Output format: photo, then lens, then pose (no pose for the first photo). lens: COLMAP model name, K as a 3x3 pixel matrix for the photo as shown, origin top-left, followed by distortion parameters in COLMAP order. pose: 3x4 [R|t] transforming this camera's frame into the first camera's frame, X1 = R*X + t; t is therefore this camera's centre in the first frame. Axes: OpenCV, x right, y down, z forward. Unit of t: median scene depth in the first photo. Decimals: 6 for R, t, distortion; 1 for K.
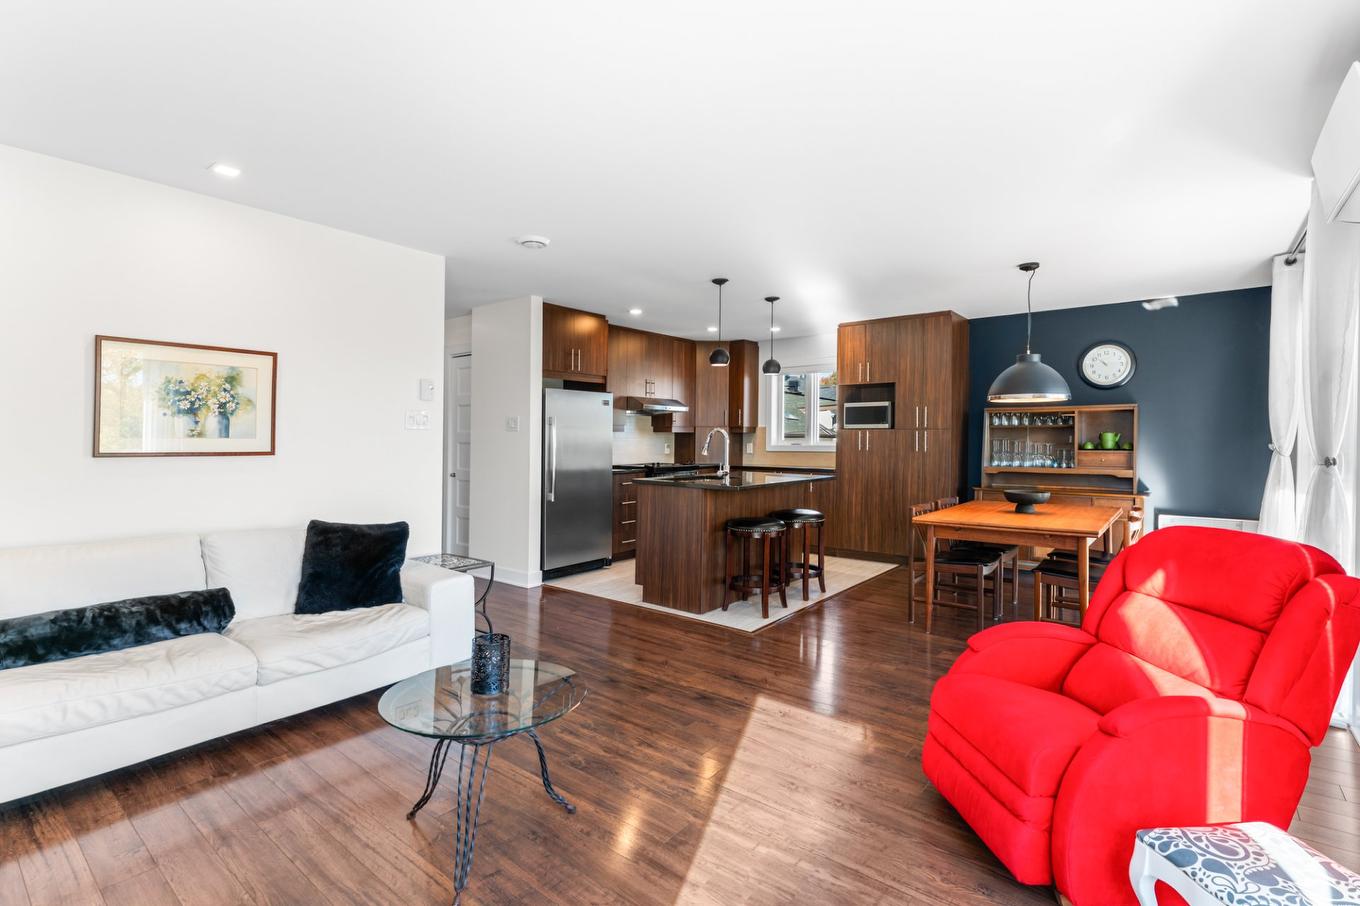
lens RADIAL K [[639.9, 0, 674.1], [0, 639.9, 448.6], [0, 0, 1]] dist [0.004394, -0.001543]
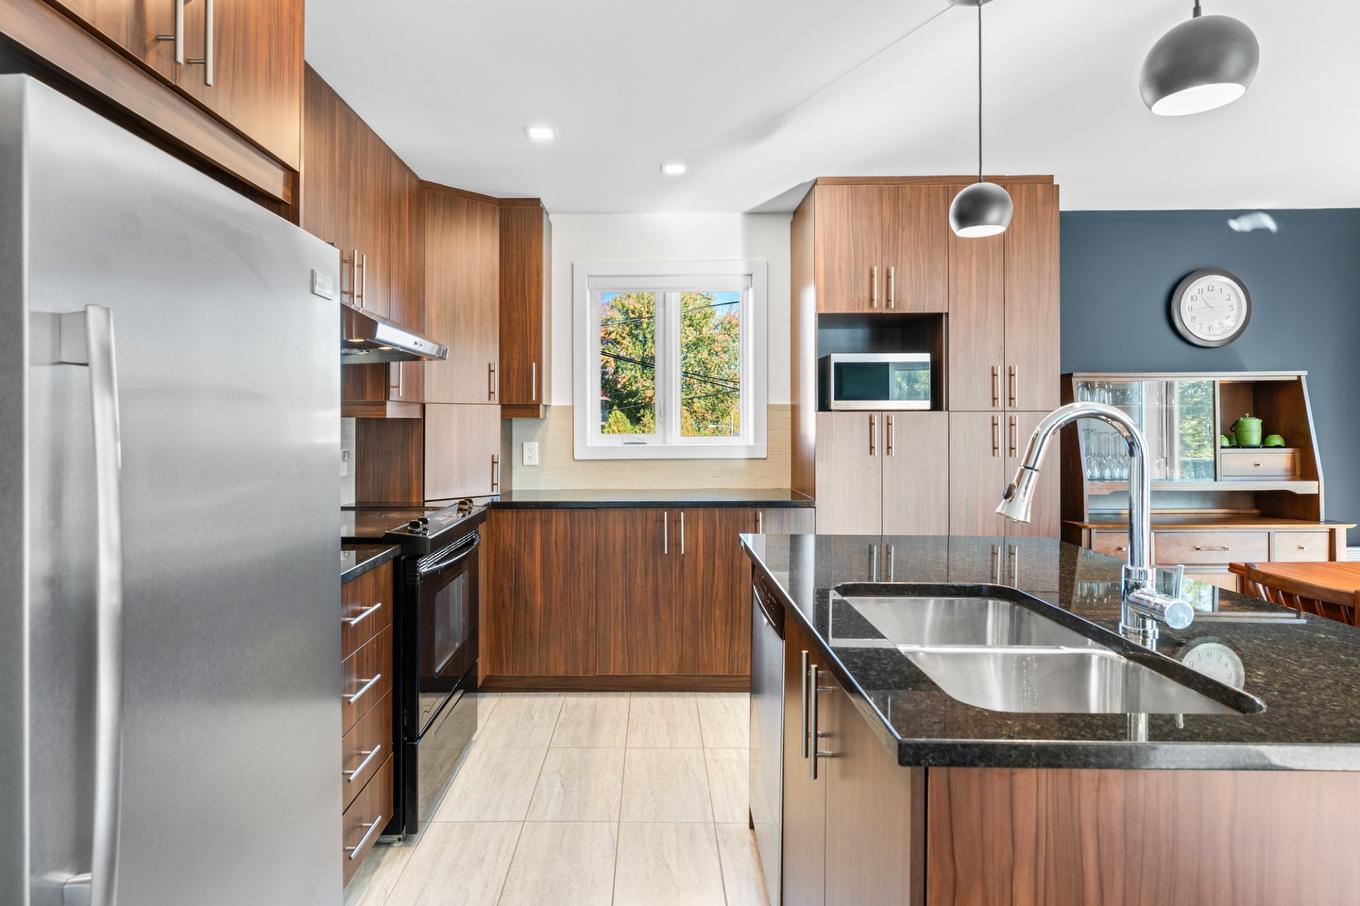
lens RADIAL K [[729.5, 0, 646.8], [0, 729.5, 421.6], [0, 0, 1]] dist [-0.000003, 0.000854]
pose [[0.780591, -0.005514, 0.625018, -0.174298], [0.016797, 0.999785, -0.012158, -0.019992], [-0.624816, 0.019989, 0.780516, 0.731591]]
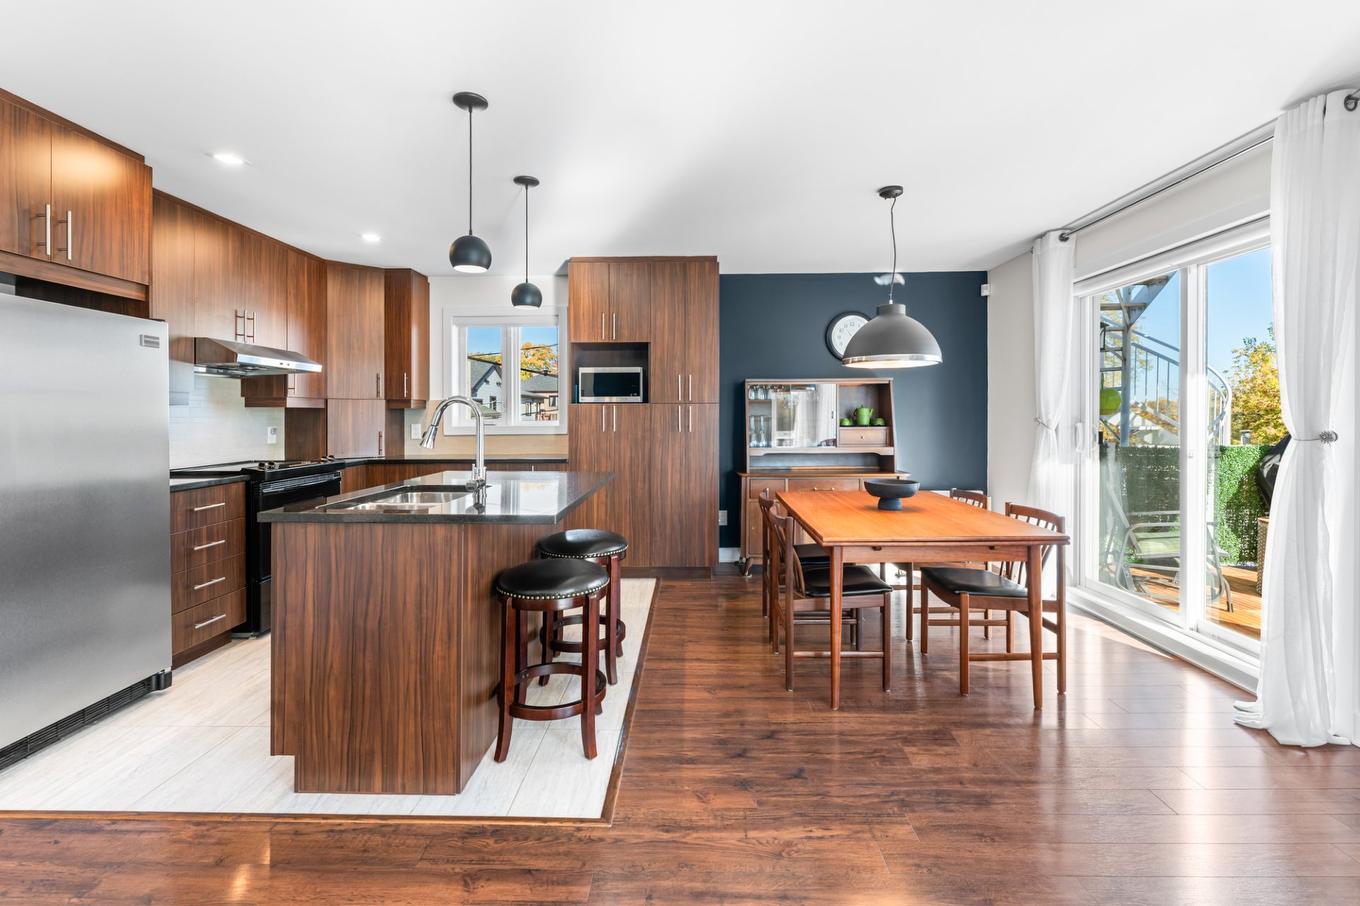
lens RADIAL K [[607.1, 0, 684.5], [0, 607.1, 428.8], [0, 0, 1]] dist [-0.001721, -0.001100]
pose [[0.788292, -0.018964, 0.615009, -0.071696], [0.016836, 0.999815, 0.009249, -0.005844], [-0.615071, 0.003063, 0.788466, 0.410432]]
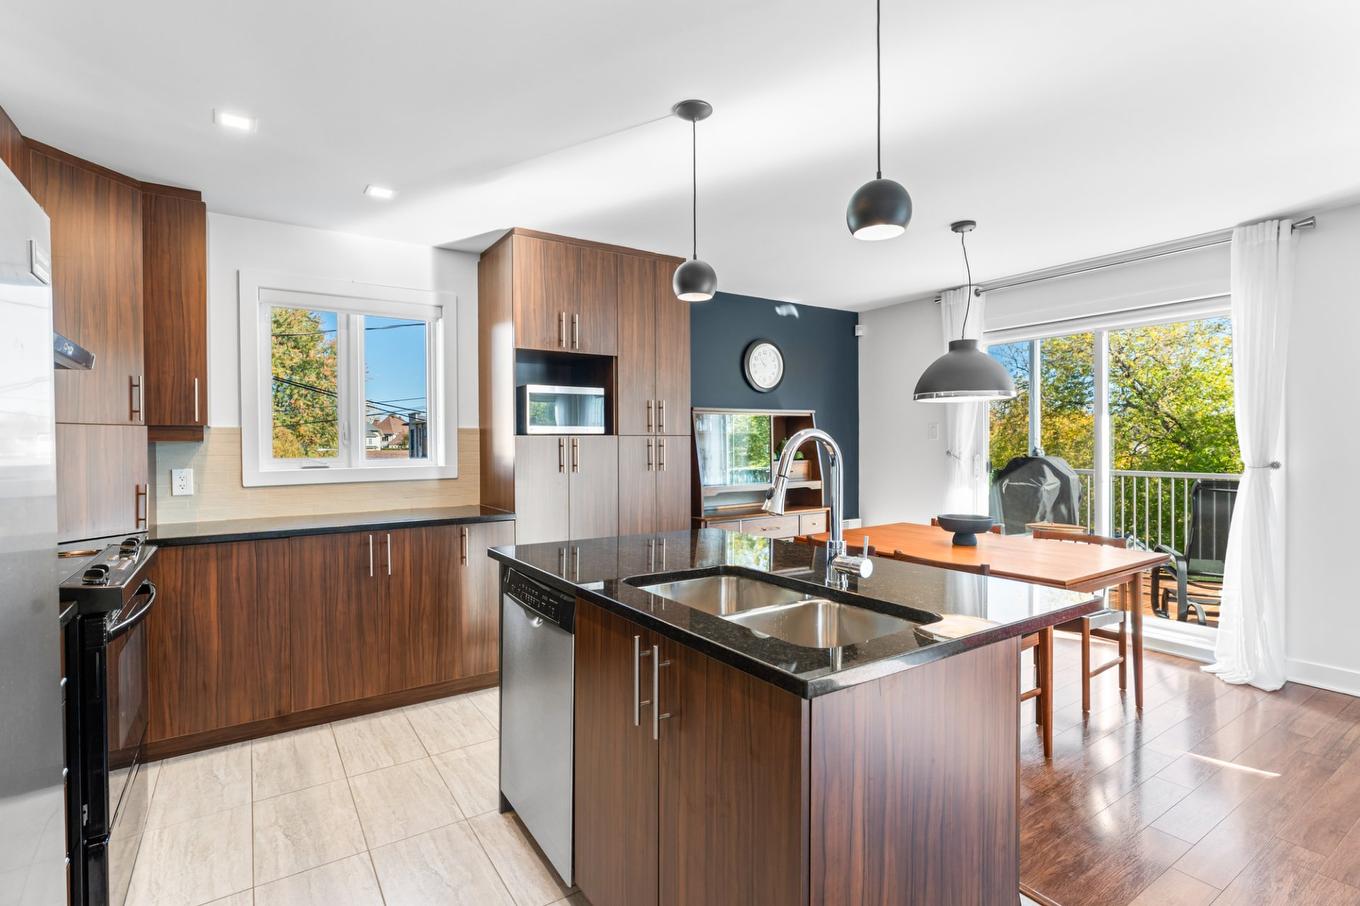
lens RADIAL K [[639.9, 0, 674.7], [0, 639.9, 453.3], [0, 0, 1]] dist [0.004394, -0.001543]
pose [[0.298832, -0.021272, 0.954069, -0.211984], [0.024757, 0.999588, 0.014533, -0.021343], [-0.953985, 0.019277, 0.299235, 0.788841]]
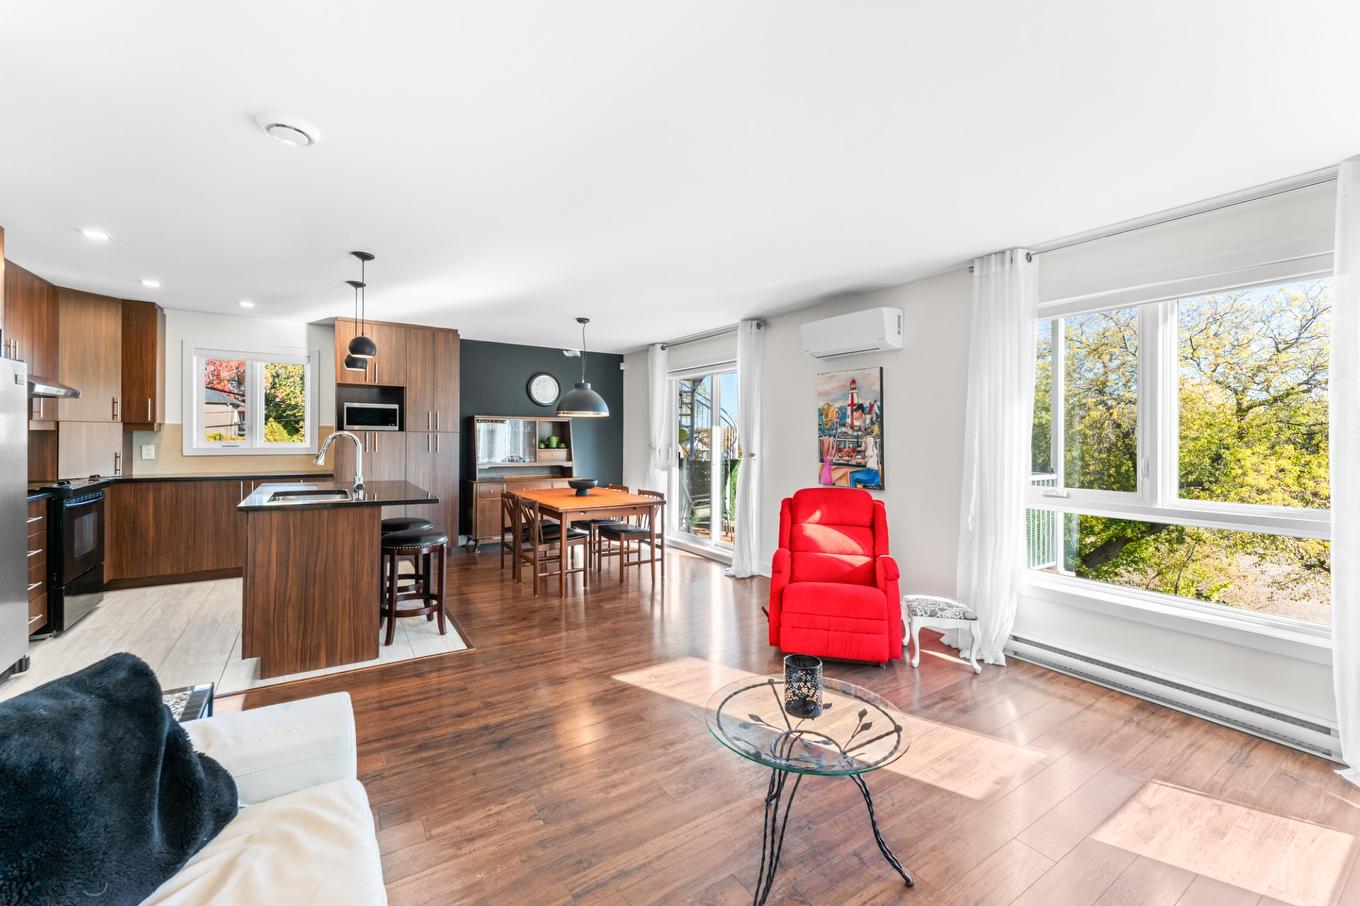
lens RADIAL K [[551.4, 0, 682.1], [0, 551.4, 445.1], [0, 0, 1]] dist [-0.004212, 0.000251]
pose [[0.302837, -0.013897, 0.952941, -0.384155], [0.005472, 0.999903, 0.012843, -0.017674], [-0.953027, 0.001325, 0.302883, 0.304328]]
